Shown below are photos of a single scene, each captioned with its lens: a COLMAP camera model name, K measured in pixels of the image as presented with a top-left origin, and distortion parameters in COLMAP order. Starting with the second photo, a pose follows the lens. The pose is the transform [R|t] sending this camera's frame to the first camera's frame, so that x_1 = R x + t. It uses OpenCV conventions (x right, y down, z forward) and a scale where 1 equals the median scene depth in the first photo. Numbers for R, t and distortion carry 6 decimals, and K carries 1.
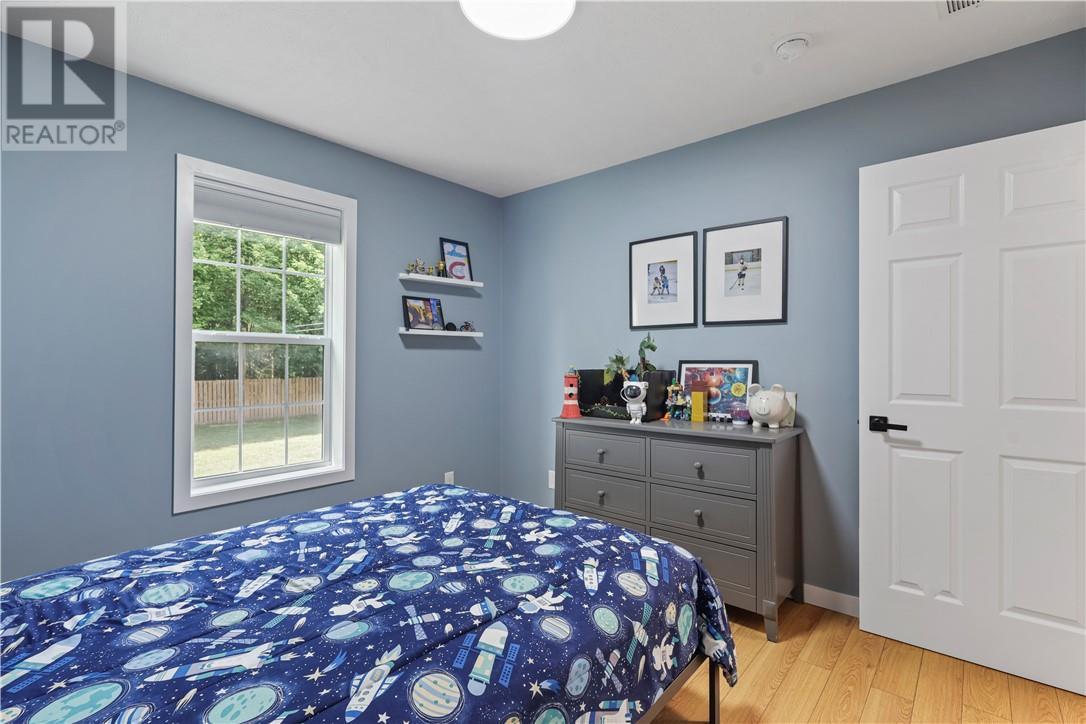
lens RADIAL K [[499.2, 0, 543.4], [0, 499.2, 360.0], [0, 0, 1]] dist [0.000518, 0.000615]
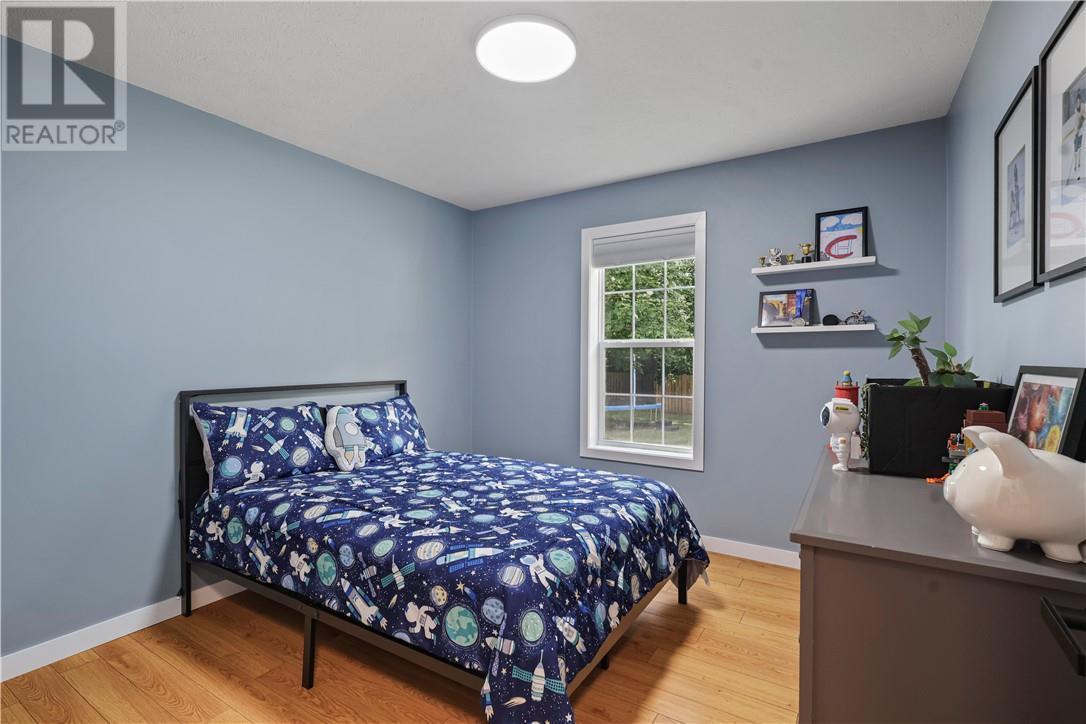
lens RADIAL K [[499.2, 0, 543.4], [0, 499.2, 360.0], [0, 0, 1]] dist [0.000518, 0.000615]
pose [[0.159988, 0.005208, -0.987105, 1.076091], [-0.002064, 0.999986, 0.004941, -0.009944], [0.987117, 0.001247, 0.159997, 0.827962]]
